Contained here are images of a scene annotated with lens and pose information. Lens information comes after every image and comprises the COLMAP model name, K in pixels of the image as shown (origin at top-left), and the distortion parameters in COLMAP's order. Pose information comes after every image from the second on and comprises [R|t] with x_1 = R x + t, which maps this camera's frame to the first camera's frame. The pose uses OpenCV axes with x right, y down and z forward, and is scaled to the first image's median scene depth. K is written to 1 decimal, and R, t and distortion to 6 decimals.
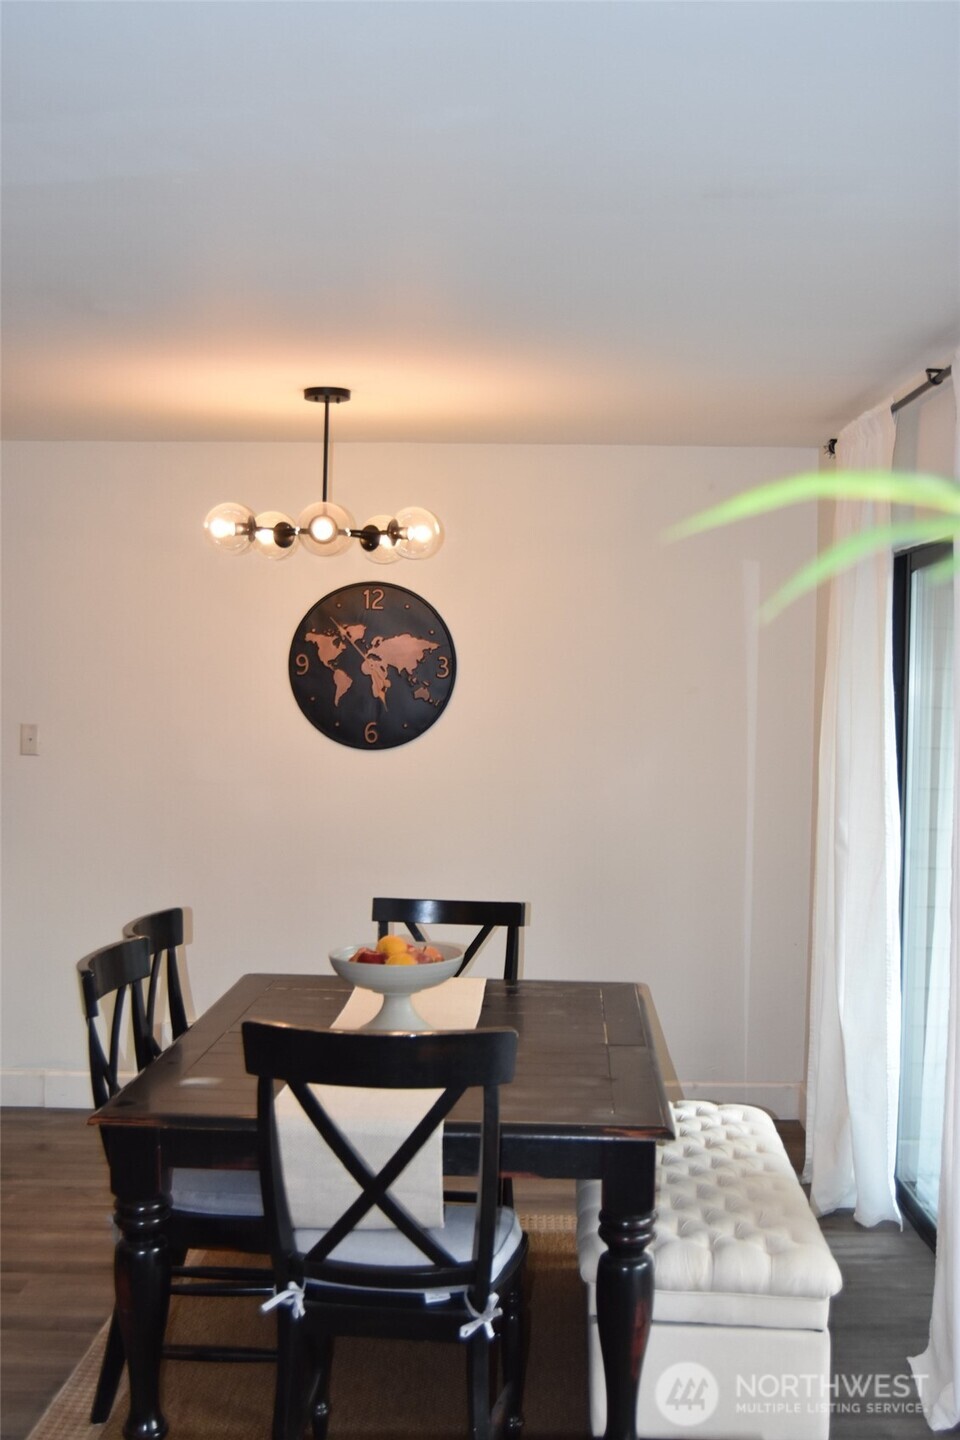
lens RADIAL K [[1689.9, 0, 480.5], [0, 1689.9, 714.5], [0, 0, 1]] dist [-0.071088, 0.000000]
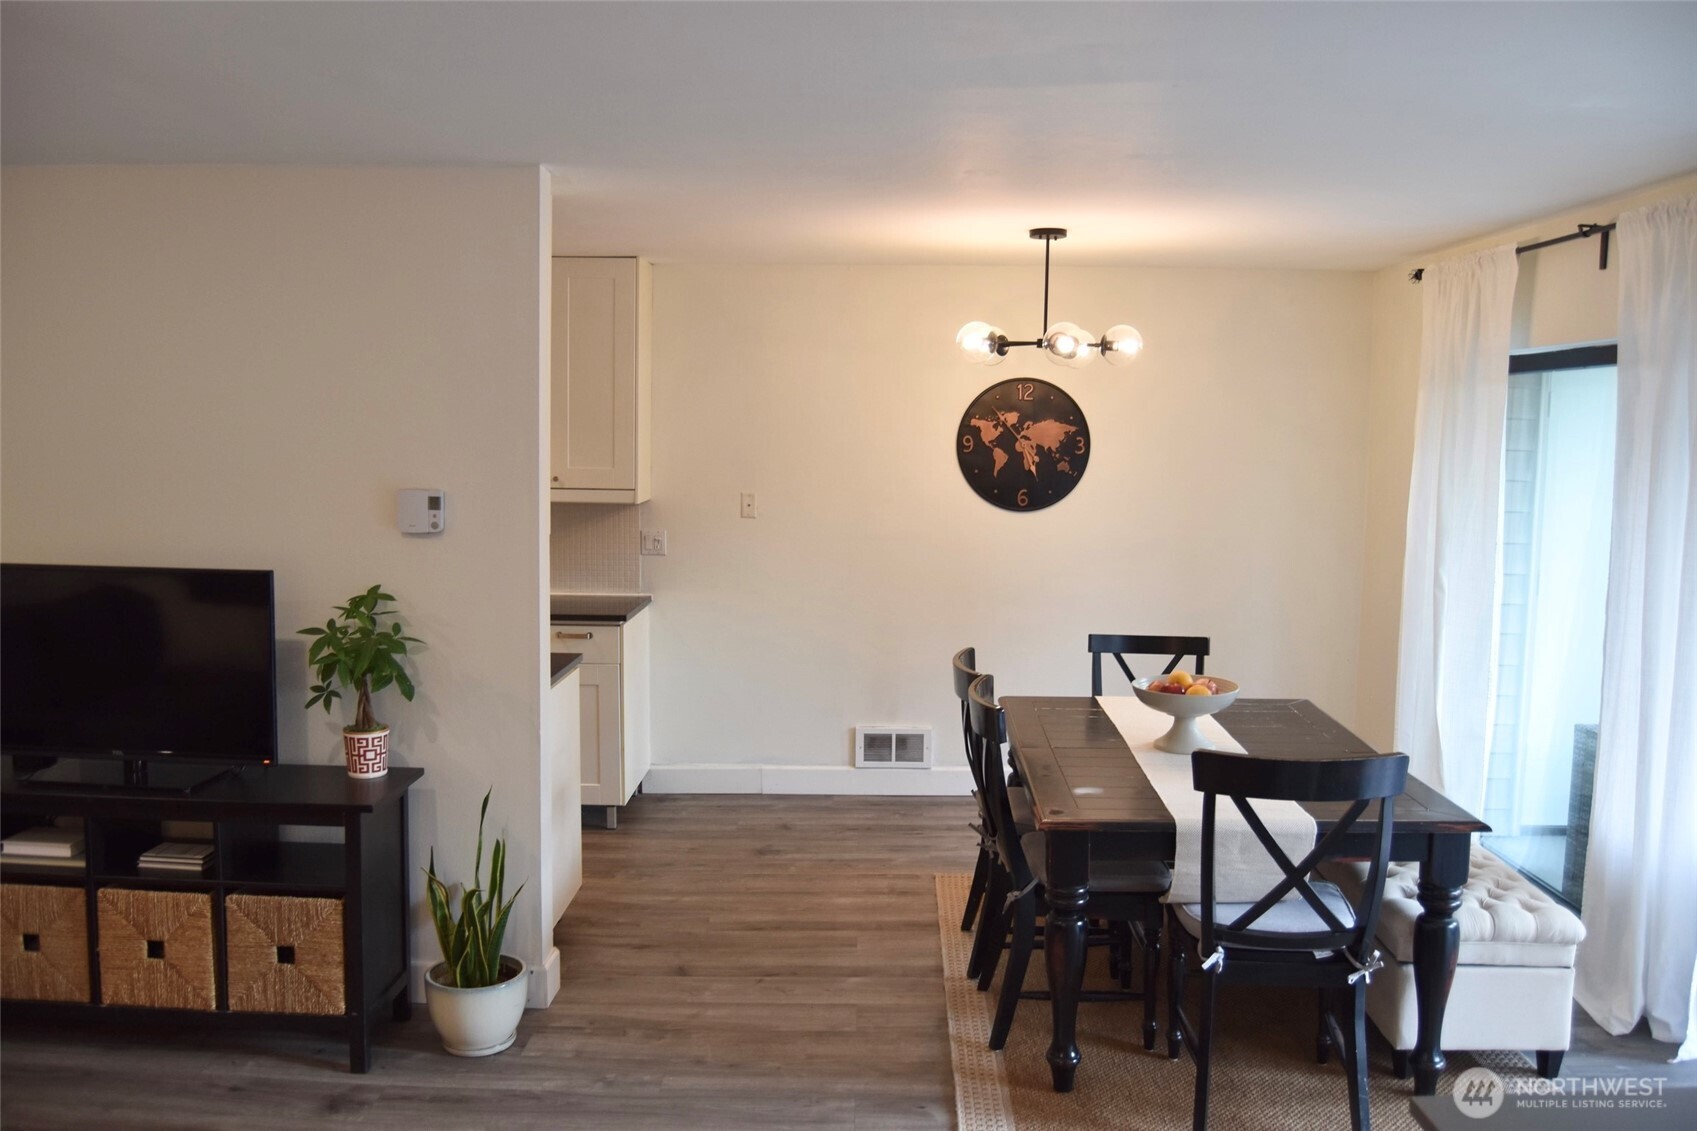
lens RADIAL K [[1334.1, 0, 849.8], [0, 1334.1, 571.0], [0, 0, 1]] dist [-0.094874, 0.037373]
pose [[0.999827, -0.008320, 0.016647, -0.256241], [0.006848, 0.996218, 0.086621, -0.026695], [-0.017305, -0.086492, 0.996102, 0.005722]]
